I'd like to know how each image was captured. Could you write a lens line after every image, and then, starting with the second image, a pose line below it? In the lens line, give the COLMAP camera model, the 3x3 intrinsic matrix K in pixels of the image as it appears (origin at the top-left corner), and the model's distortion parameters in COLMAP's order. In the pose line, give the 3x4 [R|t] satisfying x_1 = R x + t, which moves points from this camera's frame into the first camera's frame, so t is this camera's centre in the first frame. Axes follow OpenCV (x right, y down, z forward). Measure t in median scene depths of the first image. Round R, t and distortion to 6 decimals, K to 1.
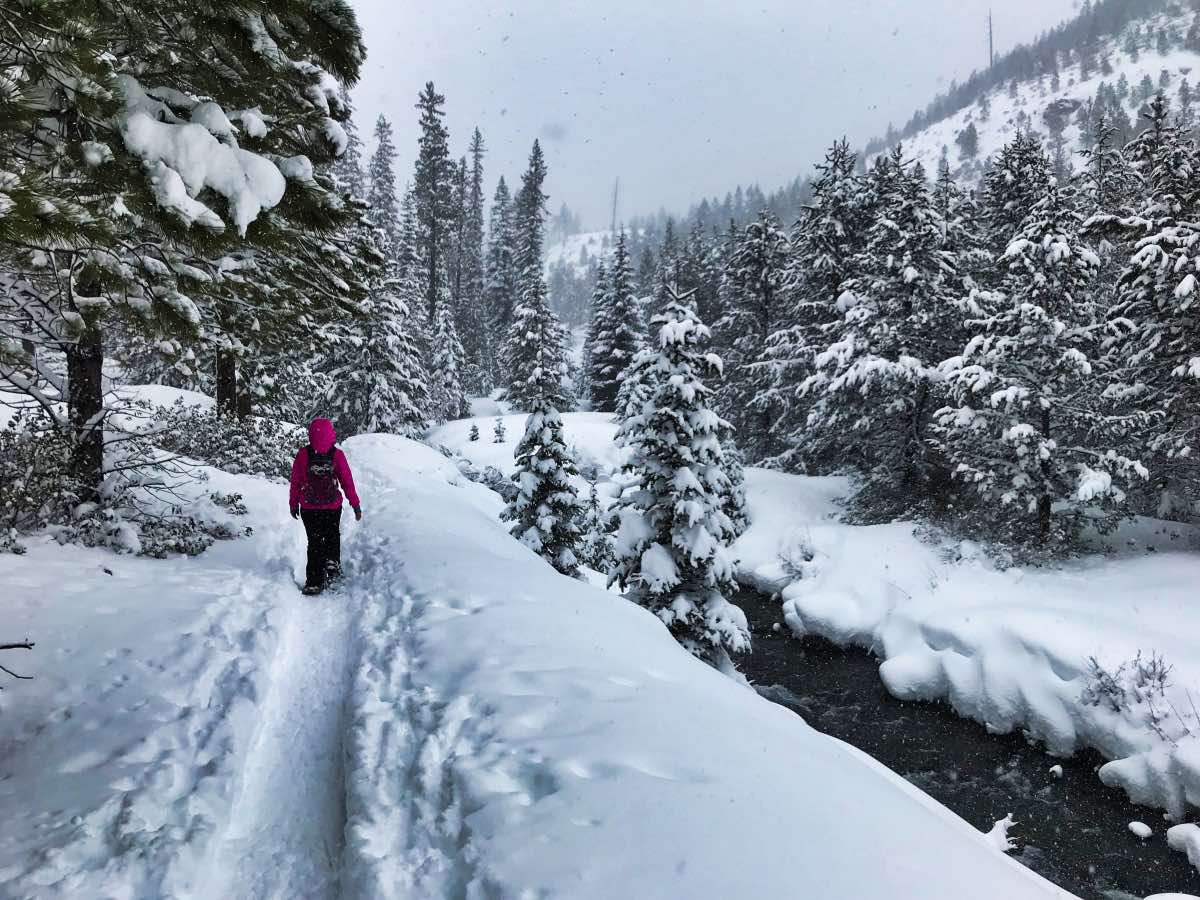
lens RADIAL K [[980.2, 0, 600.1], [0, 980.2, 450.7], [0, 0, 1]] dist [-0.005518, 0.000250]
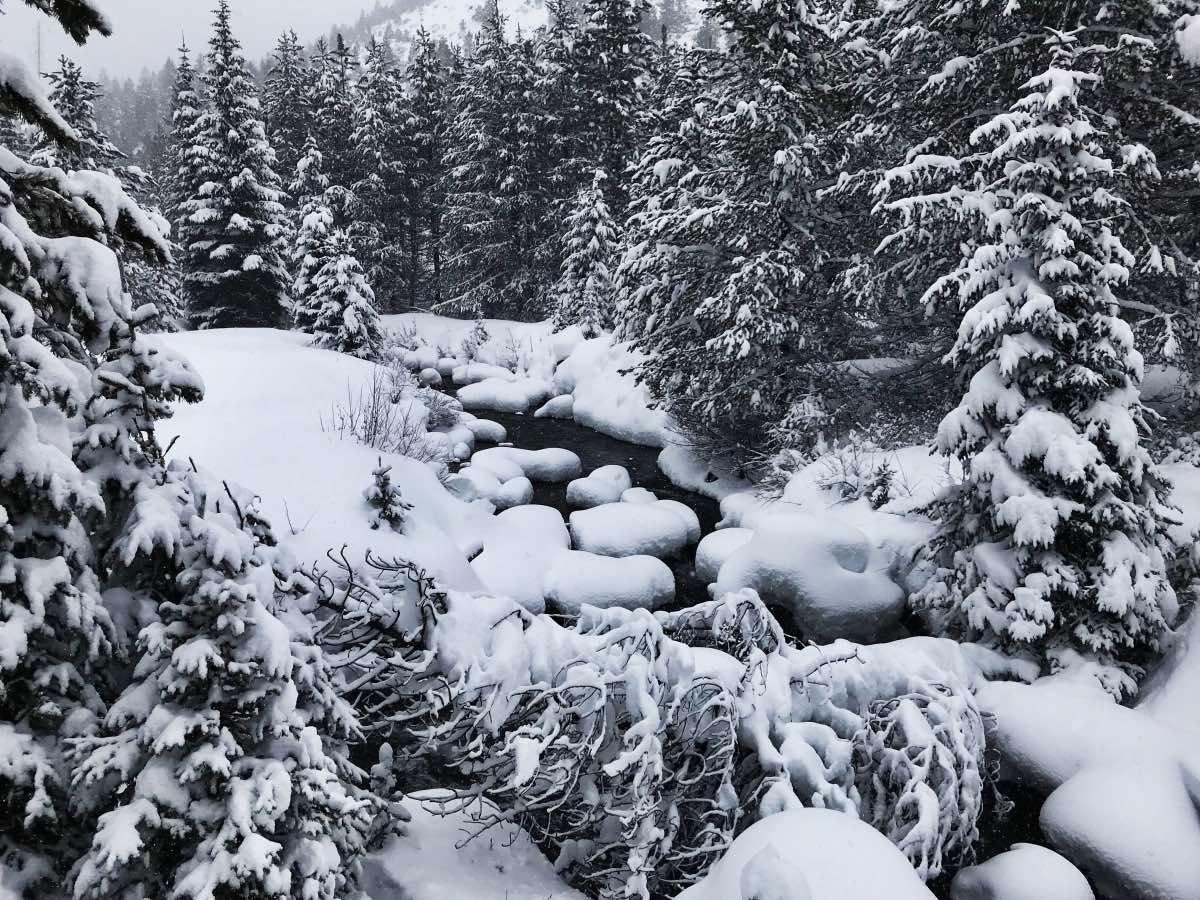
lens RADIAL K [[980.2, 0, 600.2], [0, 980.2, 447.1], [0, 0, 1]] dist [-0.005518, 0.000250]
pose [[0.863040, -0.091454, 0.496788, -0.093677], [0.046150, 0.993637, 0.102745, -0.018797], [-0.503023, -0.065747, 0.861769, 0.395106]]
